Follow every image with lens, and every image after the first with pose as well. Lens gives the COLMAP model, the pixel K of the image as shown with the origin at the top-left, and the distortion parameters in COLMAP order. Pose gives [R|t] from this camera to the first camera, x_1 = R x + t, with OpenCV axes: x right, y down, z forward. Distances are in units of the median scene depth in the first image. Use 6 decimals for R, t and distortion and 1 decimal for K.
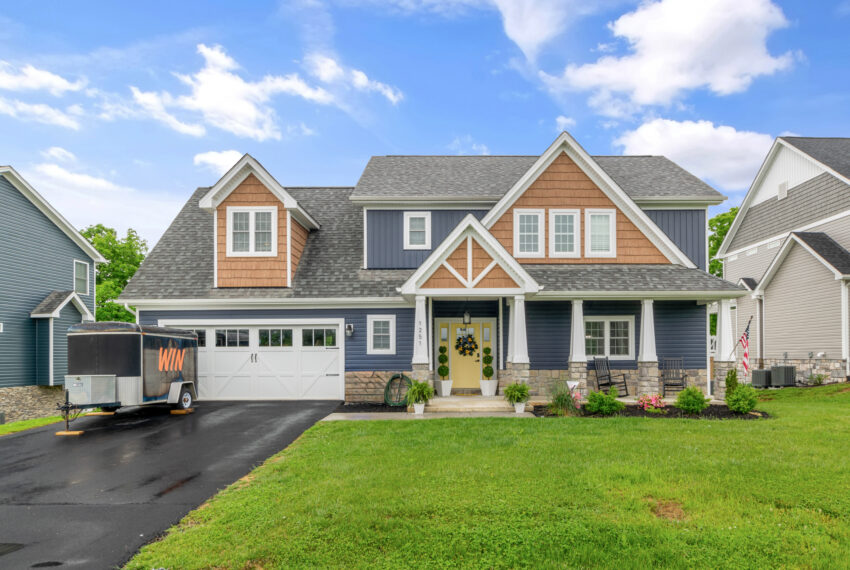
lens RADIAL K [[495.9, 0, 493.9], [0, 495.9, 353.4], [0, 0, 1]] dist [-0.000909, -0.000115]
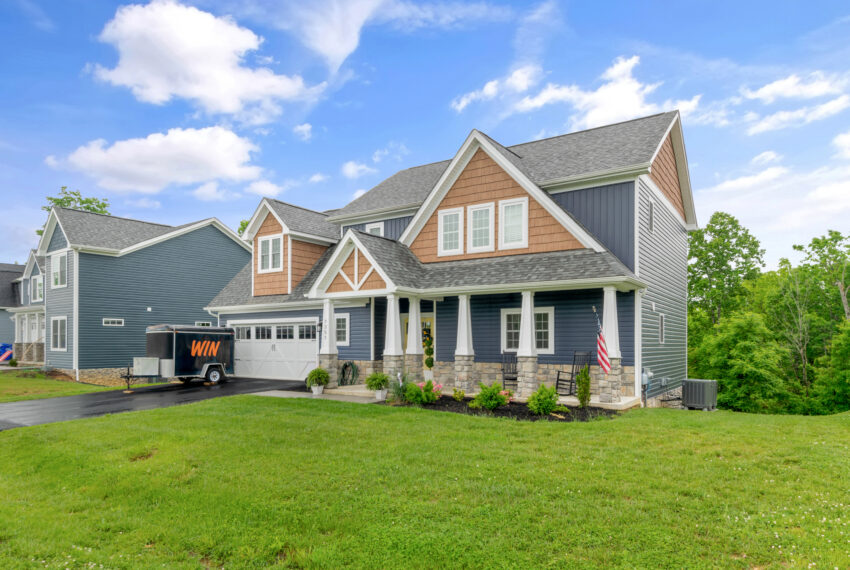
lens RADIAL K [[548.1, 0, 483.2], [0, 548.1, 343.9], [0, 0, 1]] dist [0.003309, 0.000732]
pose [[0.836638, 0.007759, -0.547702, 0.804276], [-0.004049, 0.999960, 0.007981, -0.014723], [0.547742, -0.004460, 0.836635, 0.064970]]
